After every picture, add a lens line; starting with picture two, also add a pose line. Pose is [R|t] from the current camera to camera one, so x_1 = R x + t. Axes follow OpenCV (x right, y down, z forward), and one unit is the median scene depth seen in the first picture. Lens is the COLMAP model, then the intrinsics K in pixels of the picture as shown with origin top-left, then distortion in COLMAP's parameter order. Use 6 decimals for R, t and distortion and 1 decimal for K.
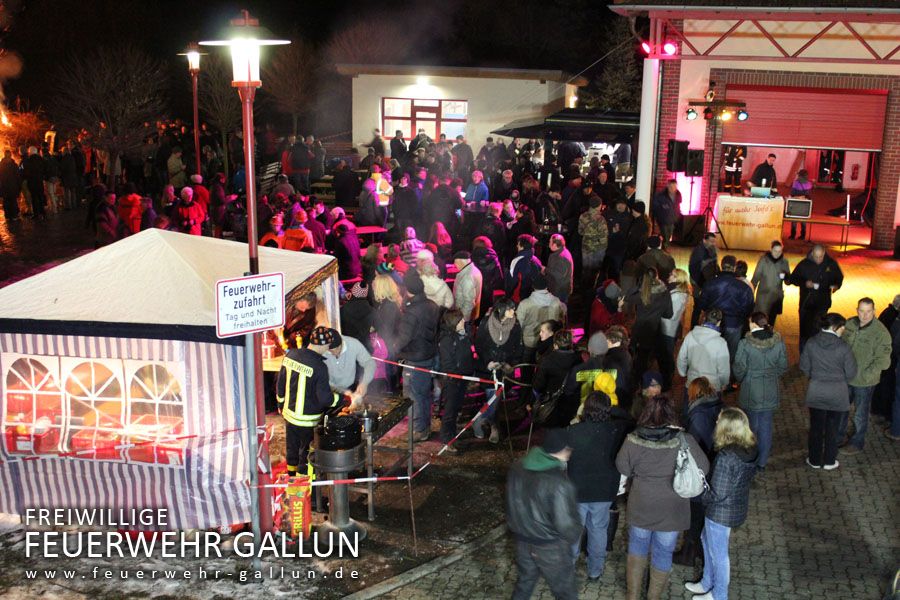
lens RADIAL K [[1087.9, 0, 457.1], [0, 1087.9, 299.4], [0, 0, 1]] dist [-0.056596, 0.000000]
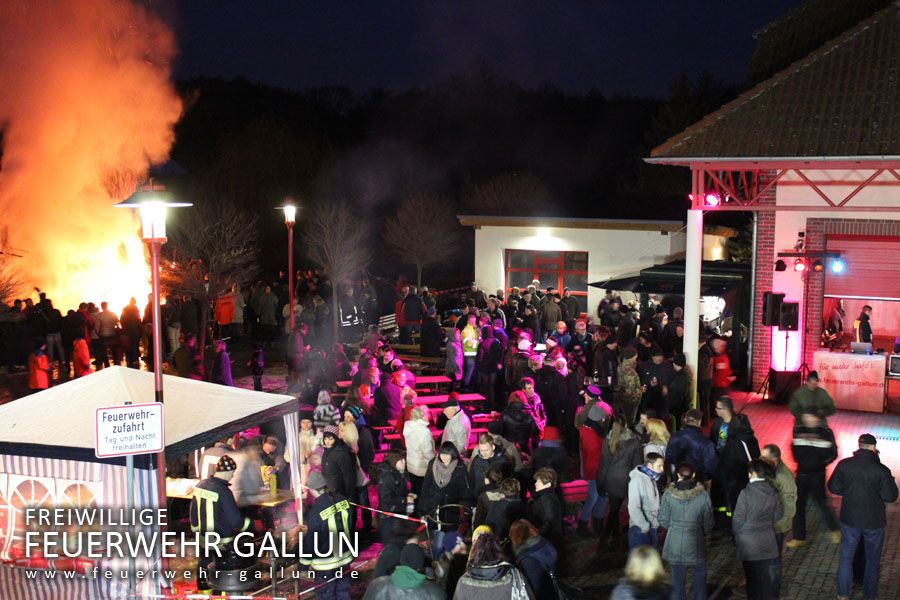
lens RADIAL K [[1169.9, 0, 453.5], [0, 1169.9, 301.7], [0, 0, 1]] dist [0.013840, 0.000000]
pose [[0.975101, 0.008326, -0.221603, 0.161632], [-0.038596, 0.990415, -0.132620, 0.008286], [0.218375, 0.137872, 0.966076, -0.054082]]
